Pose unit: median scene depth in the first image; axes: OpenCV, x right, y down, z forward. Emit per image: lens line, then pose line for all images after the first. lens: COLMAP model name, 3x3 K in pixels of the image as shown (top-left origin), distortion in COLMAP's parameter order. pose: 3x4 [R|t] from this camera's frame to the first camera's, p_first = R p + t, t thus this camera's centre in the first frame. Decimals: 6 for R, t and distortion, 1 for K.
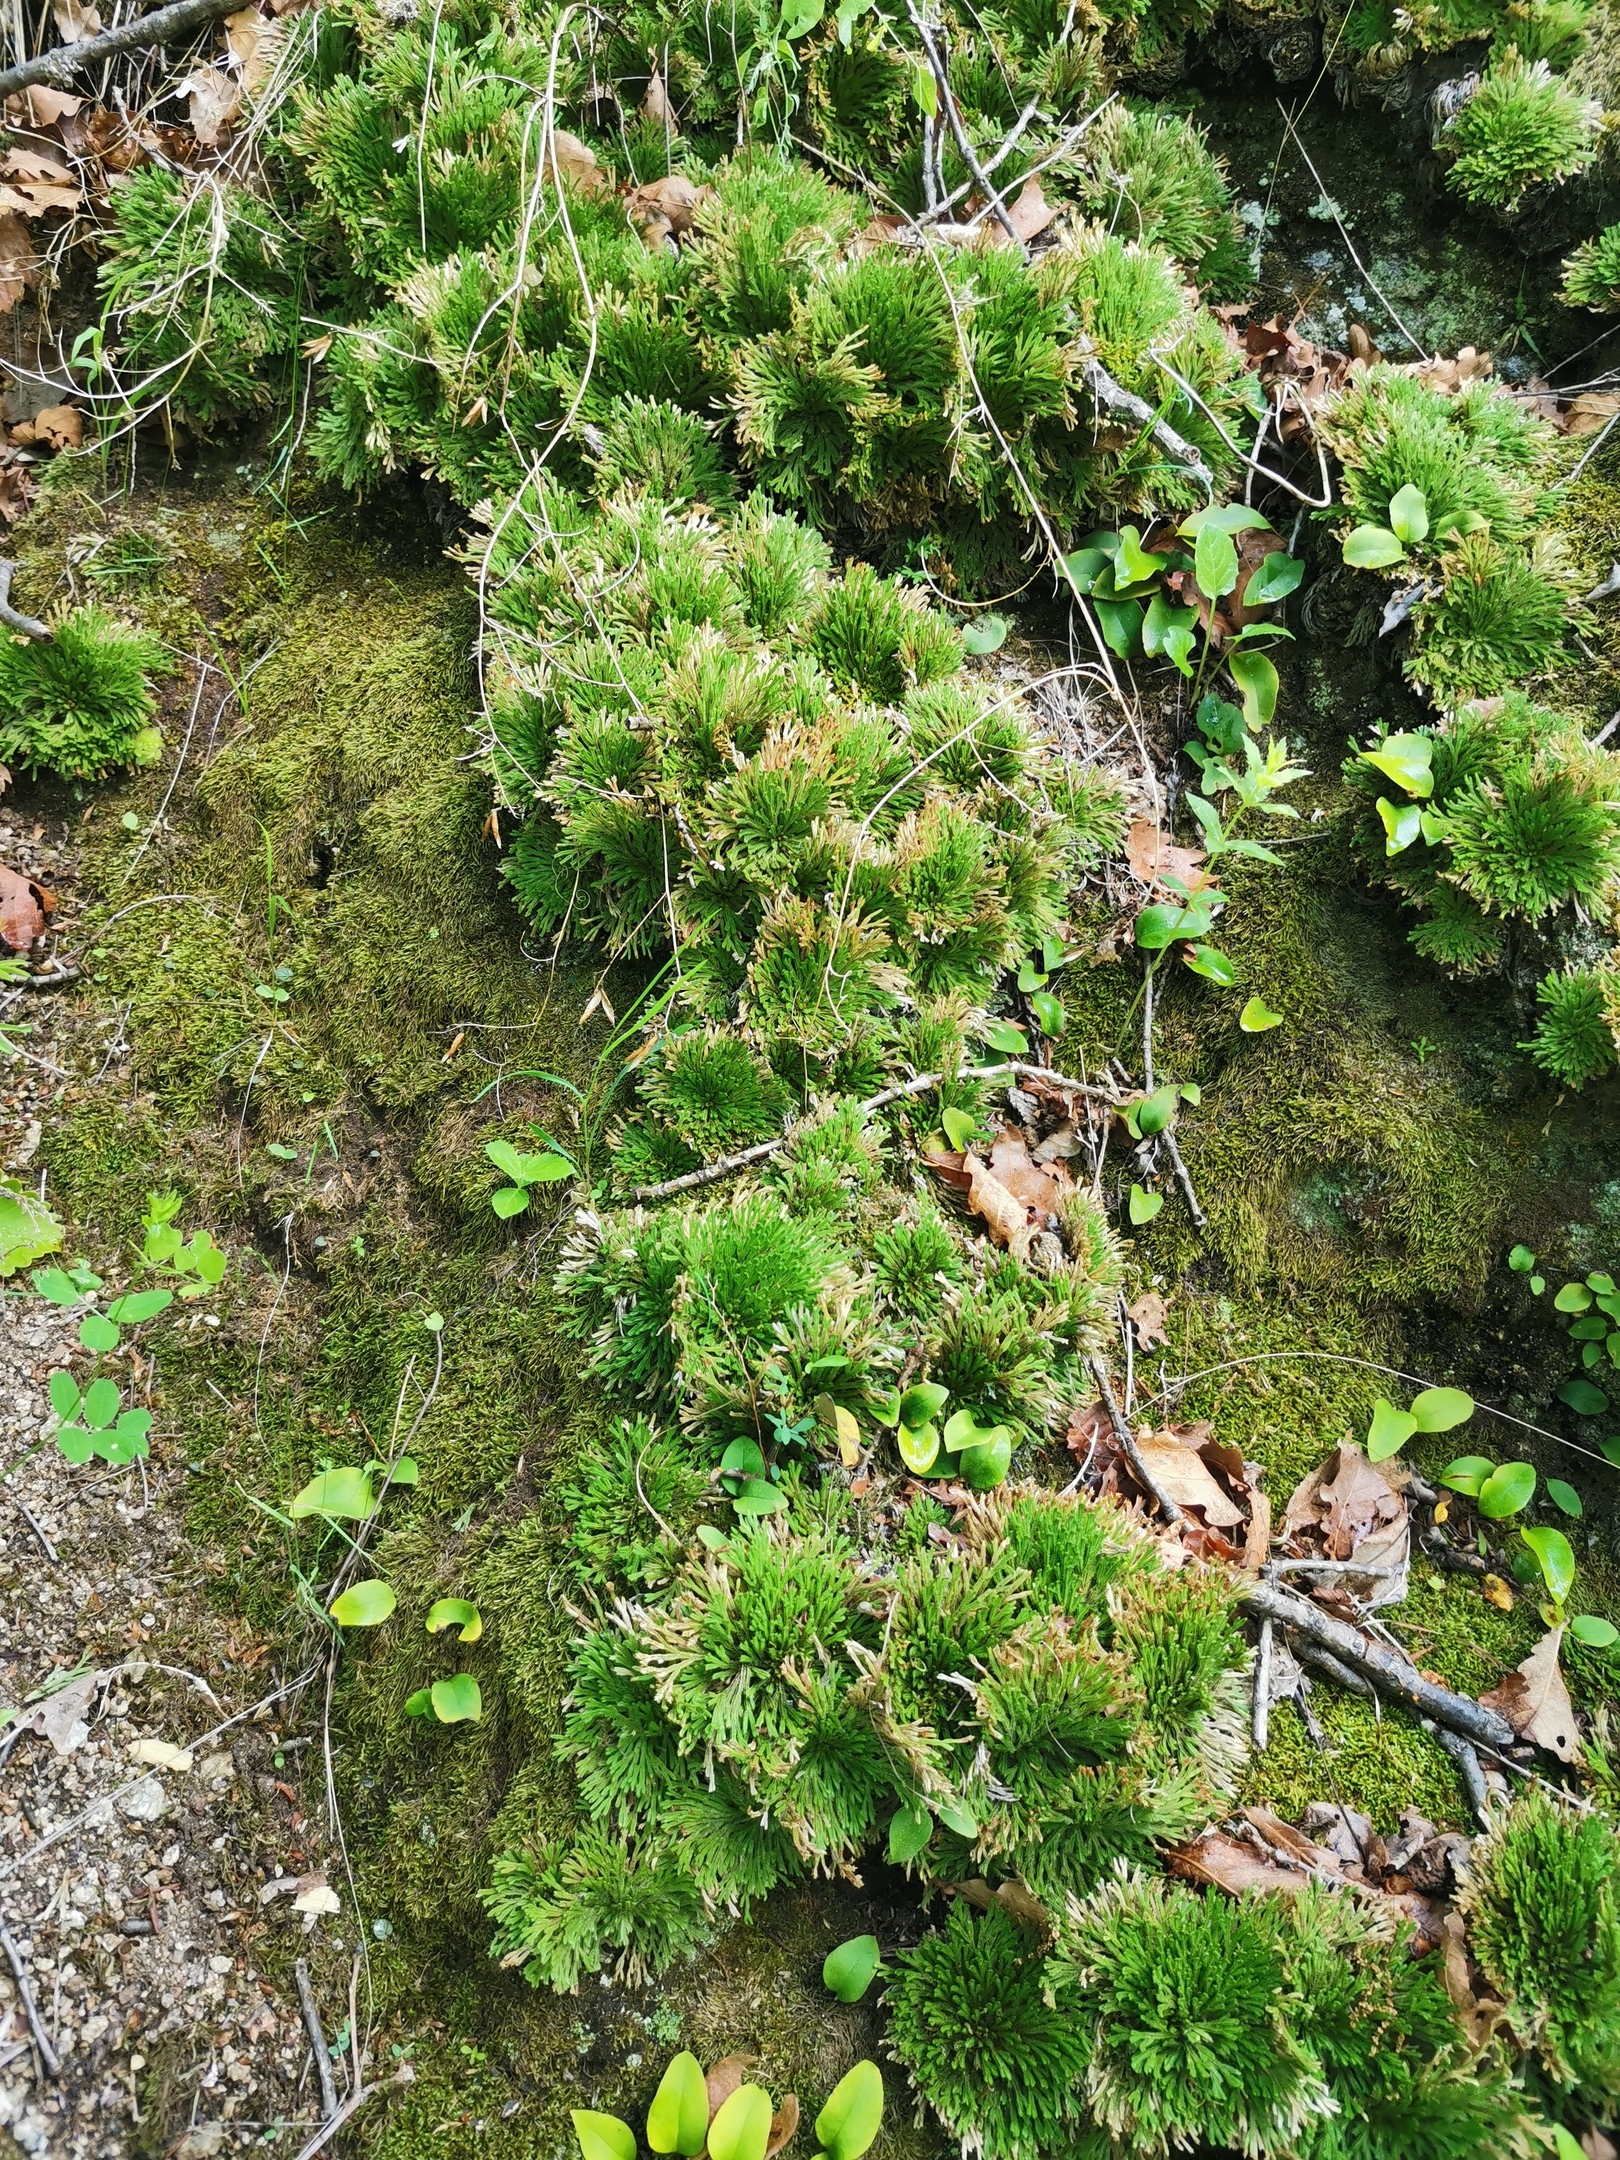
lens RADIAL K [[1629.2, 0, 805.3], [0, 1629.2, 1085.4], [0, 0, 1]] dist [-0.000539, -0.064685]
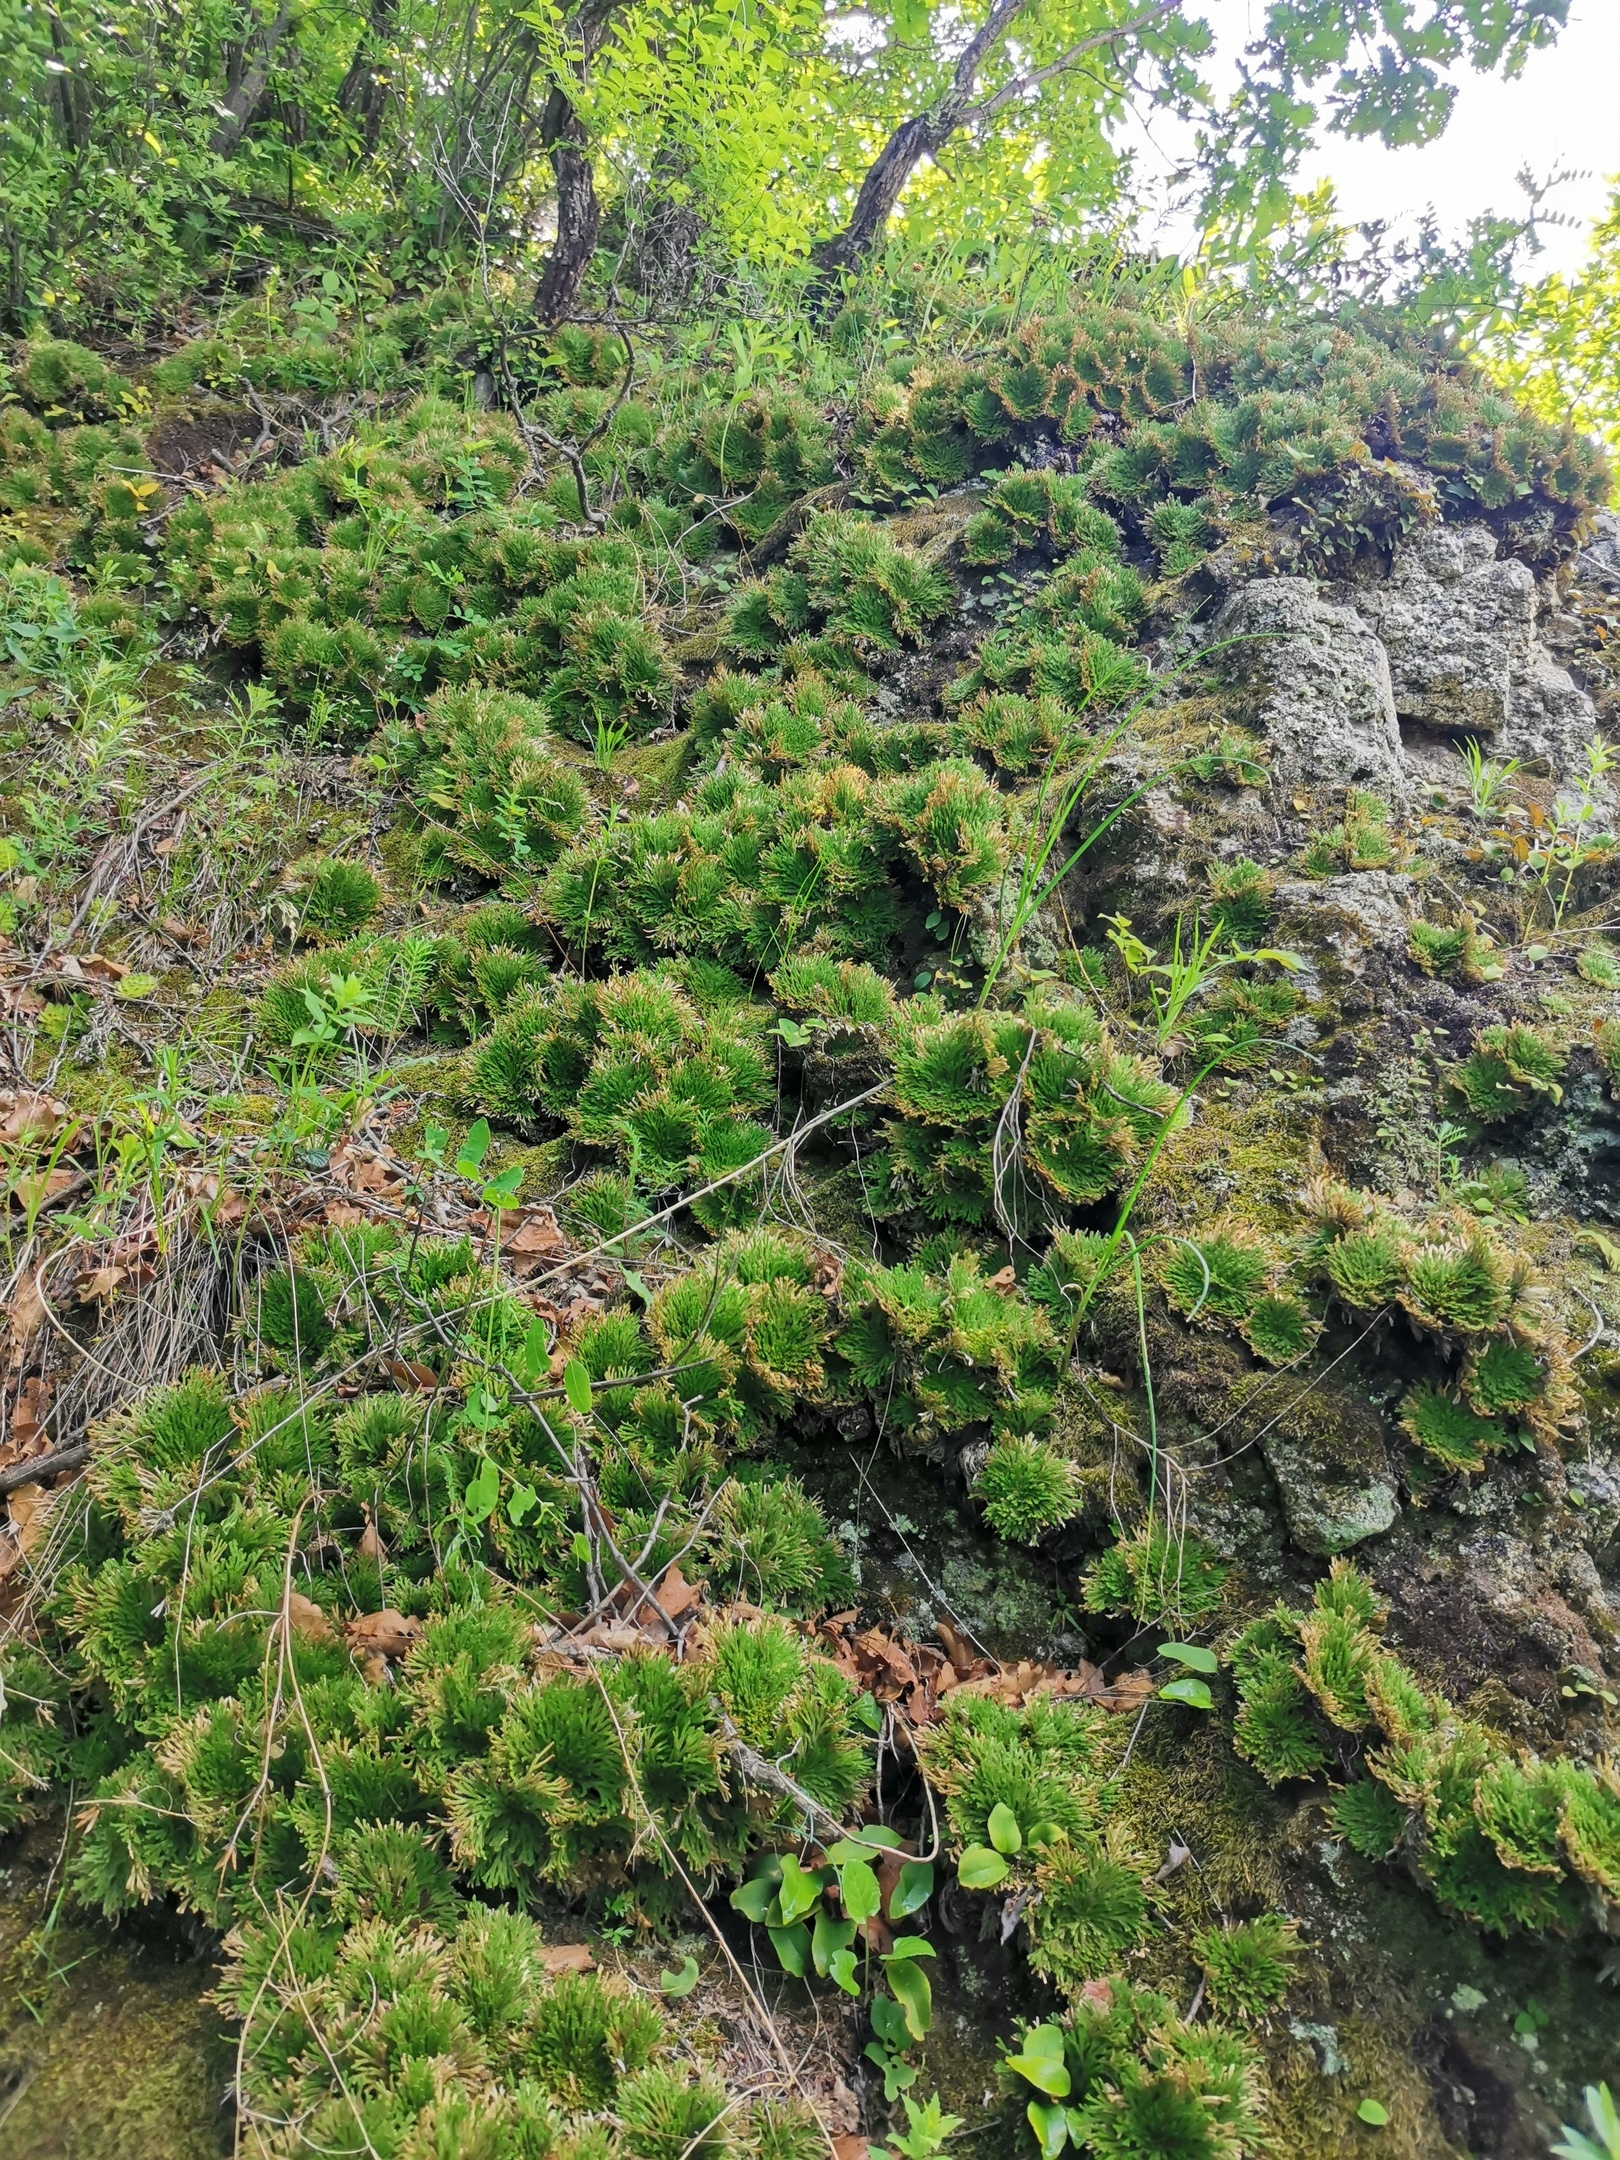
lens RADIAL K [[1629.2, 0, 805.3], [0, 1629.2, 1085.4], [0, 0, 1]] dist [-0.000539, -0.064685]
pose [[0.978851, -0.082744, 0.187093, 0.035072], [0.165222, 0.859044, -0.484504, -0.257833], [-0.120631, 0.505169, 0.854548, -0.331319]]
